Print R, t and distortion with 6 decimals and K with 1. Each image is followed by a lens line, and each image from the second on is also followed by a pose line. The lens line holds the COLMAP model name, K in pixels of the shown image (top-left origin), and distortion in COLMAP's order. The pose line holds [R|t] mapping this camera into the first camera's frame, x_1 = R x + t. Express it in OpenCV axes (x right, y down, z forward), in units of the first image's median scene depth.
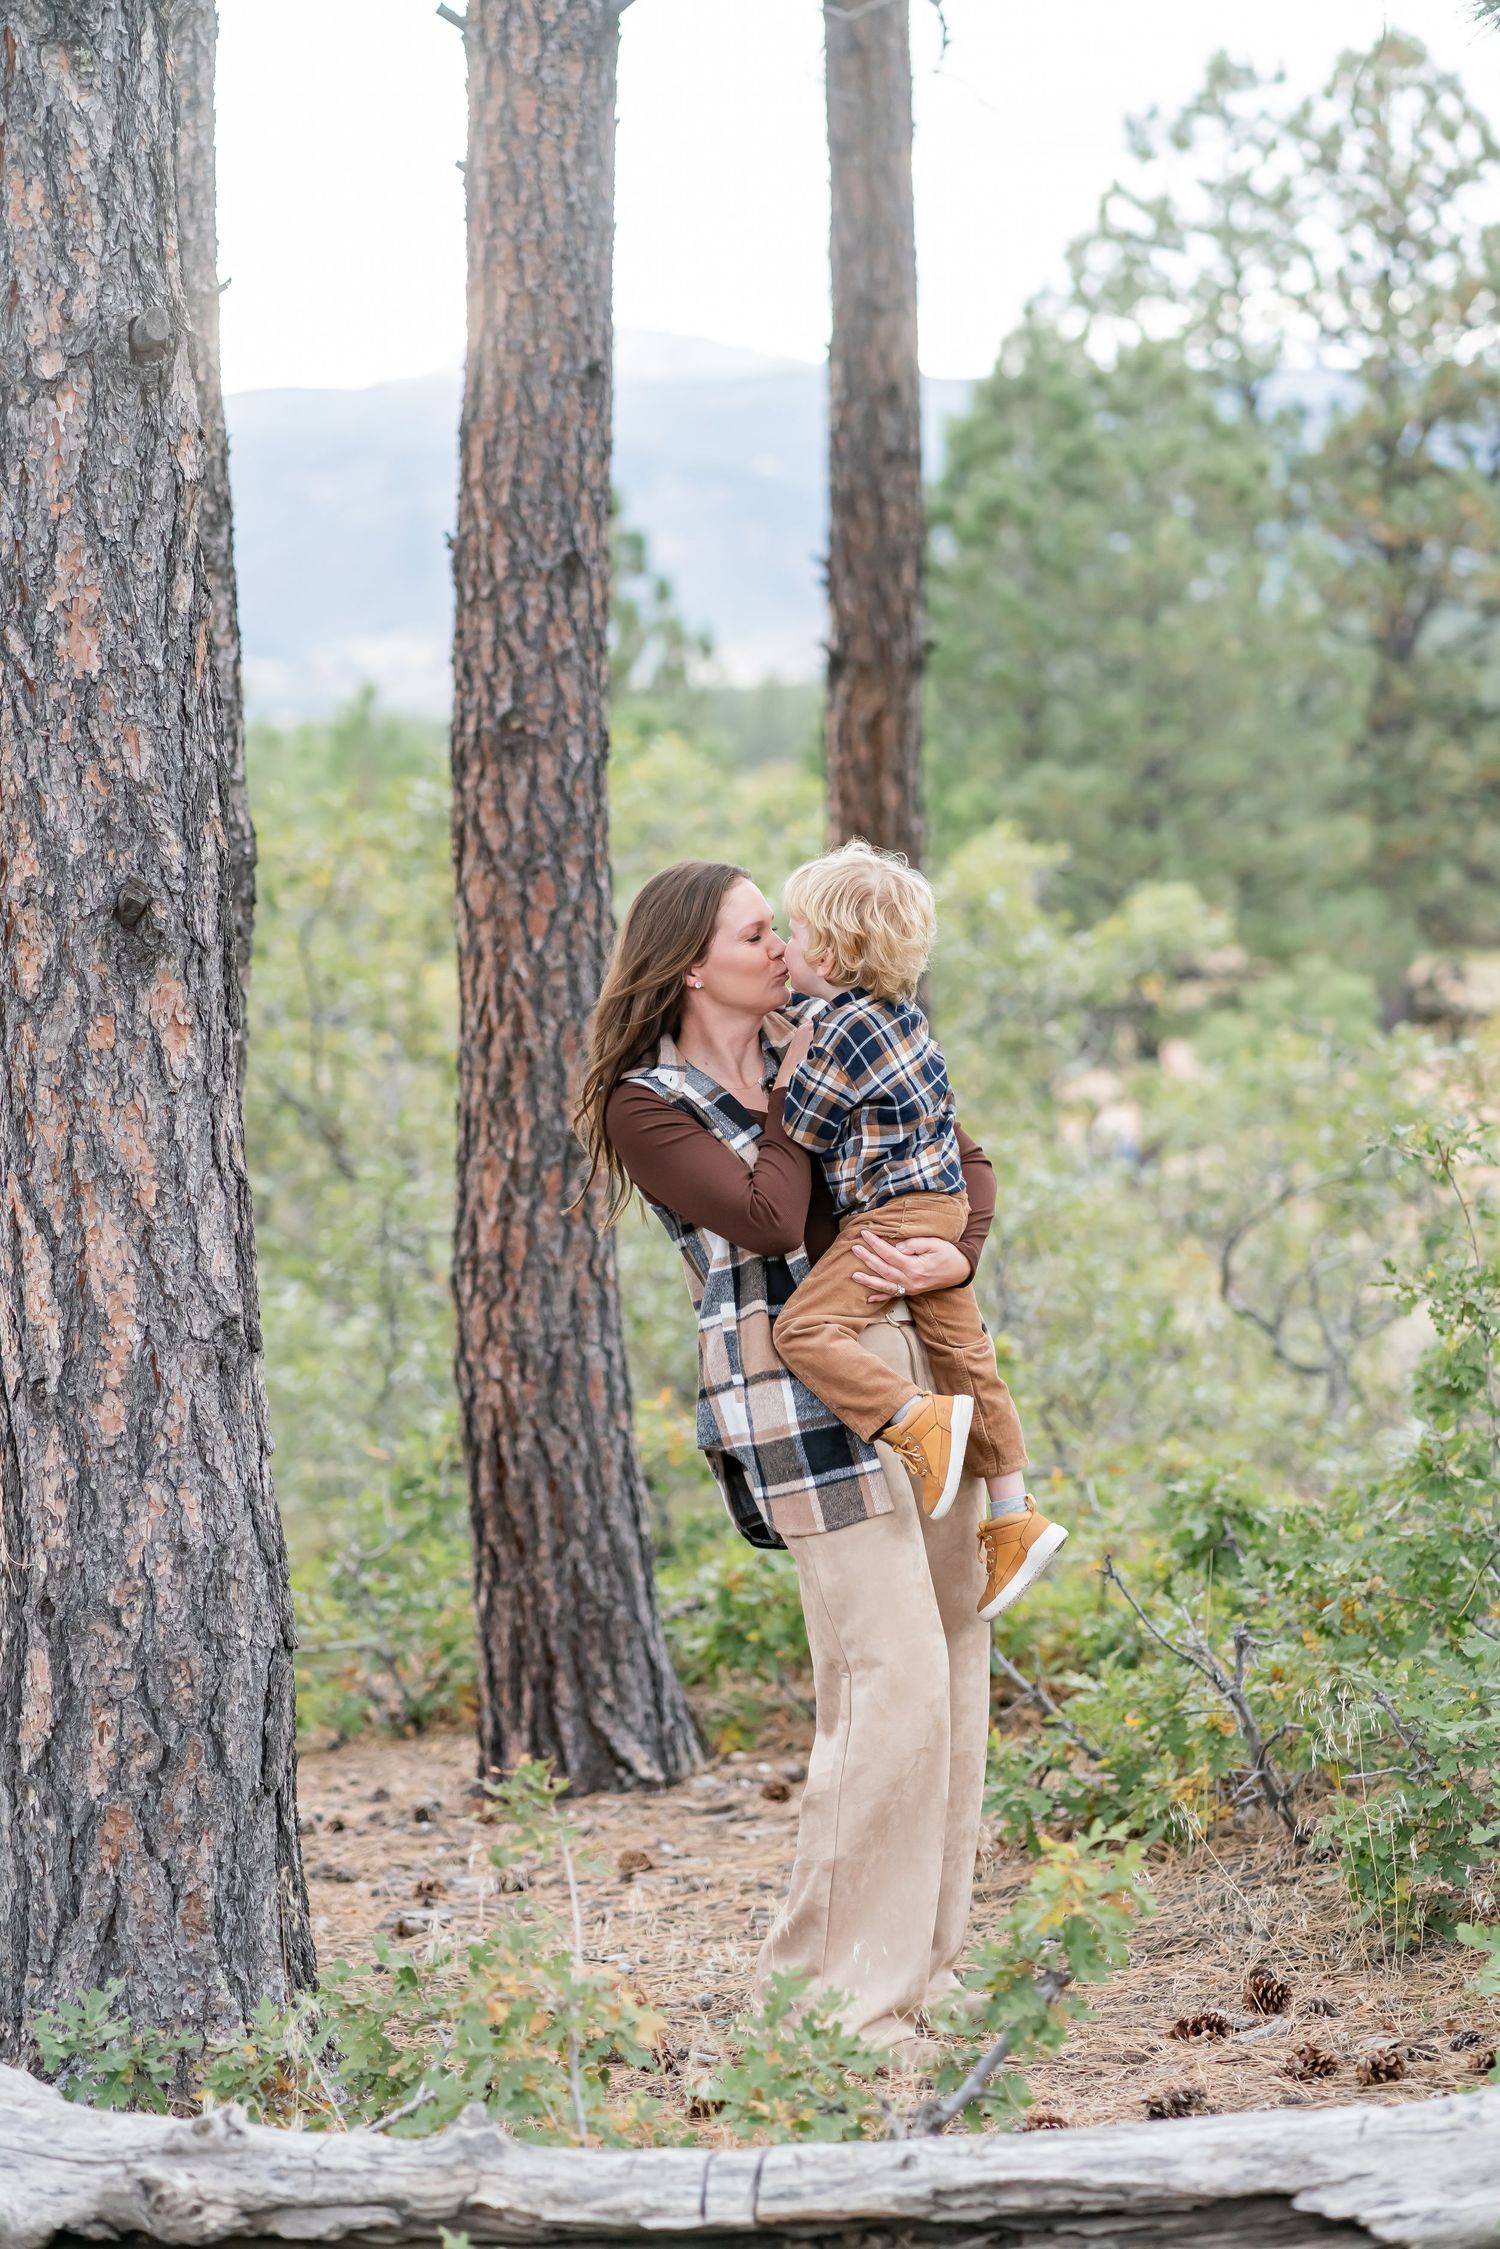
lens RADIAL K [[5256.6, 0, 750.0], [0, 5256.6, 1124.5], [0, 0, 1]] dist [-0.017564, -0.108466]
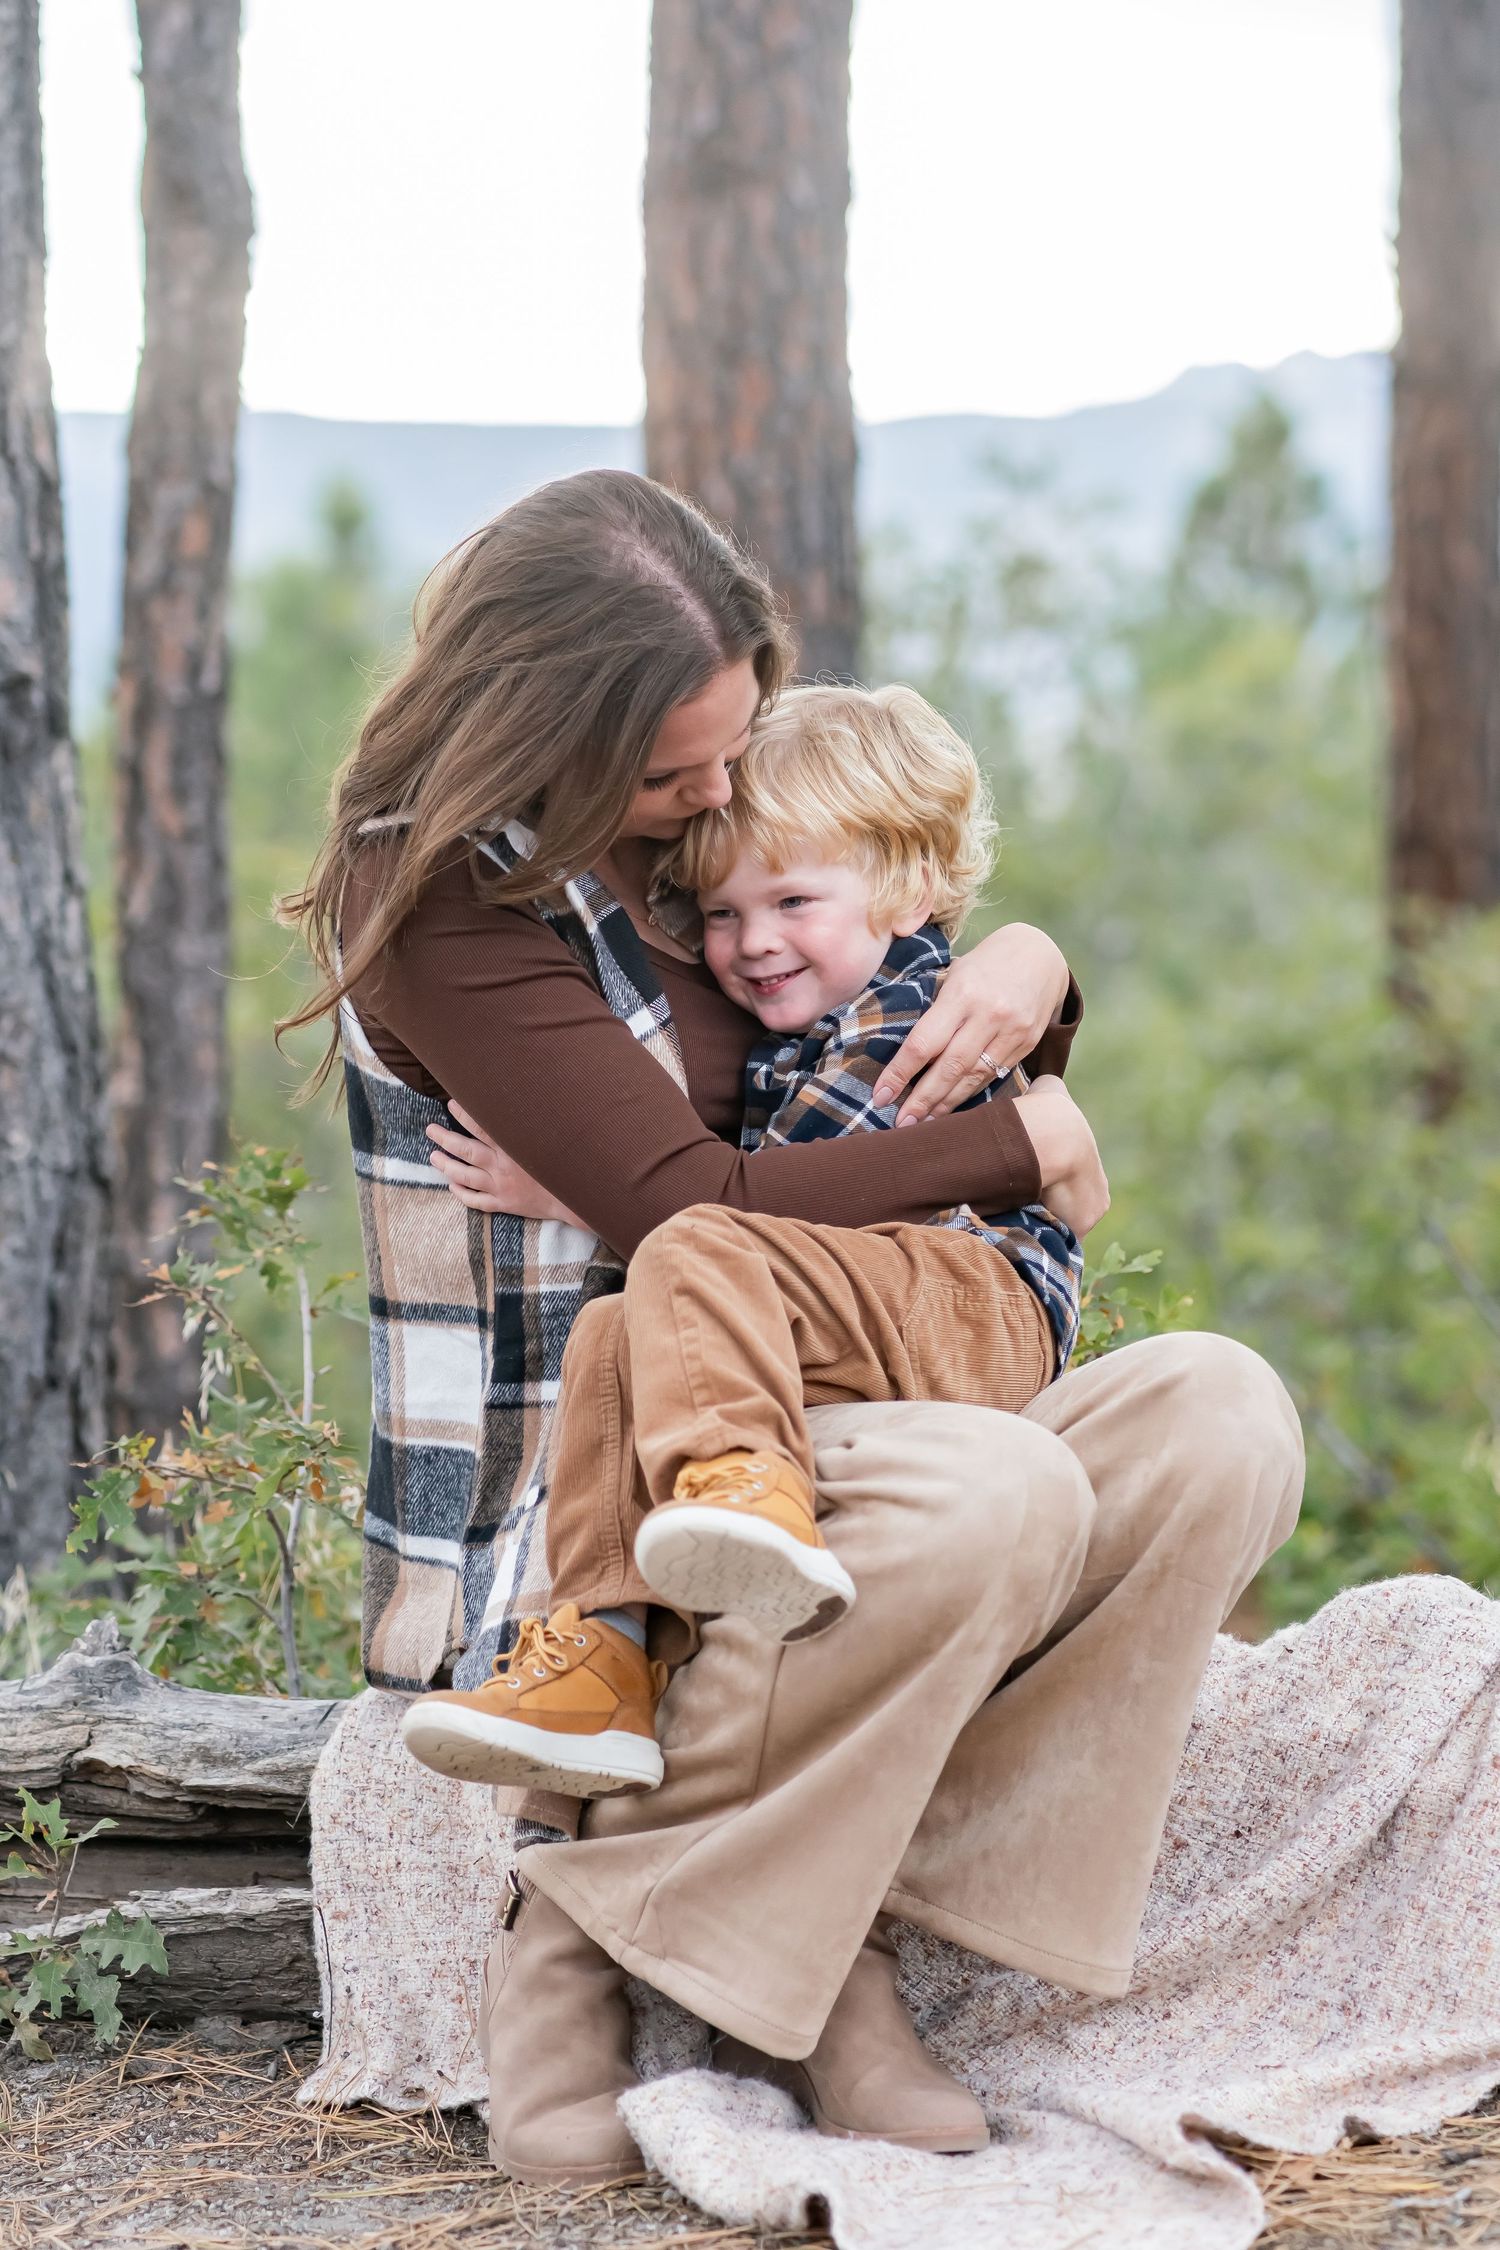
lens RADIAL K [[6859.4, 0, 656.5], [0, 6859.4, 1124.4], [0, 0, 1]] dist [0.004935, 0.468165]
pose [[0.991421, 0.021924, -0.128859, 0.068258], [-0.026532, 0.999064, -0.034156, 0.085603], [0.127989, 0.037282, 0.991075, 0.097256]]
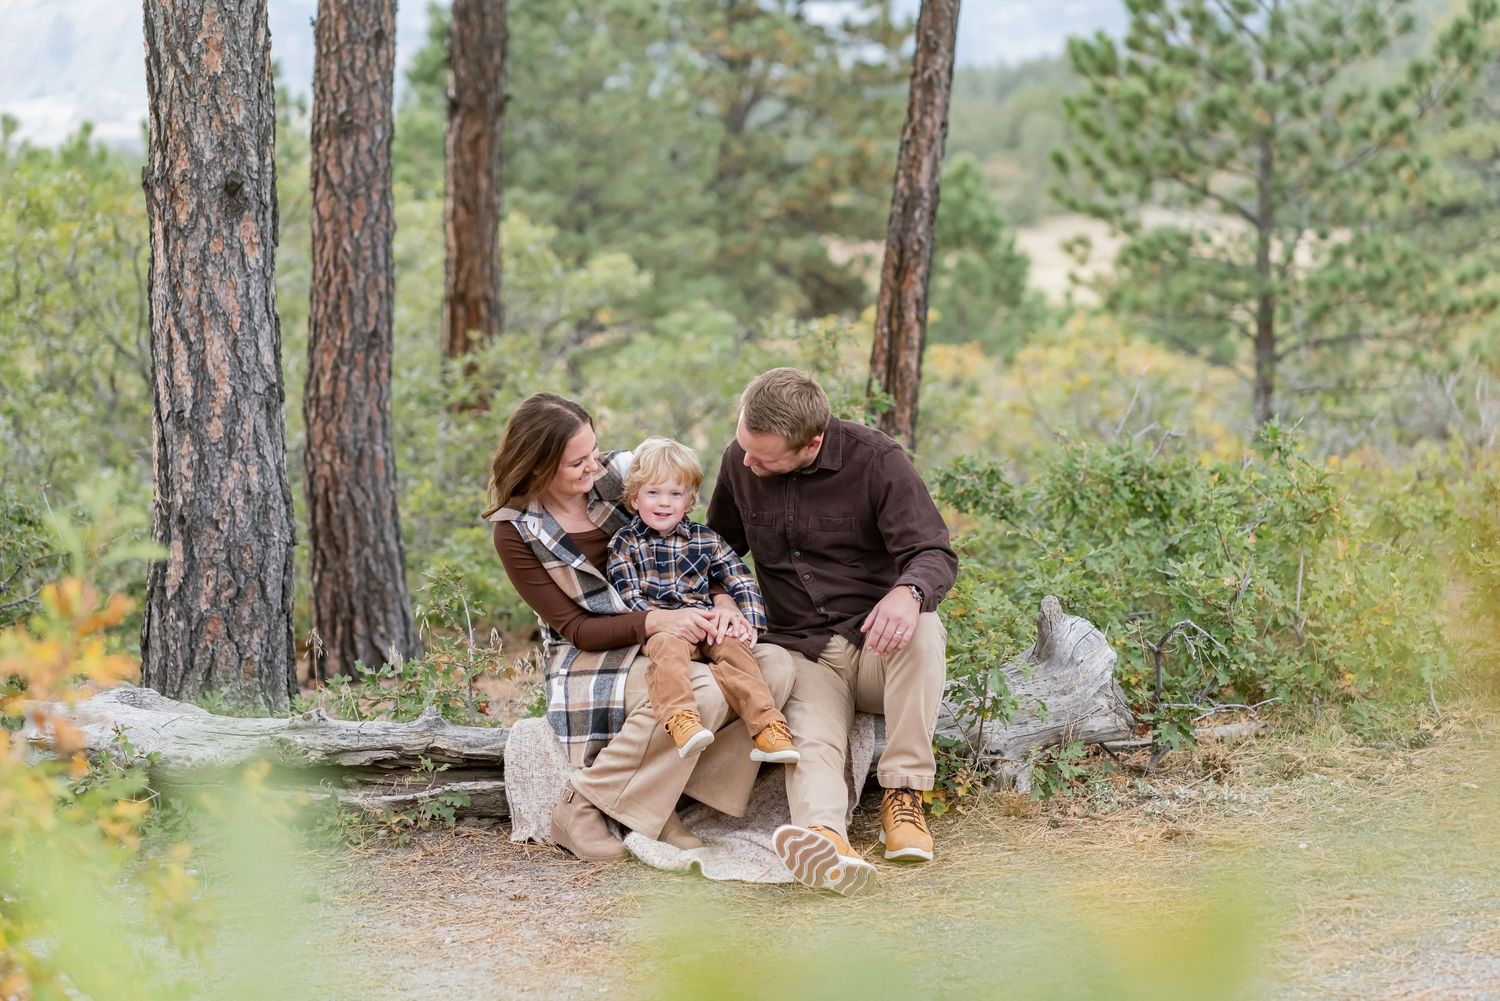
lens RADIAL K [[3506.0, 0, 747.9], [0, 3506.0, 483.5], [0, 0, 1]] dist [-0.017564, -0.108466]
pose [[0.990832, 0.021681, 0.133350, -0.067623], [-0.023227, 0.999680, 0.010049, 0.040580], [-0.133089, -0.013054, 0.991018, -0.286769]]
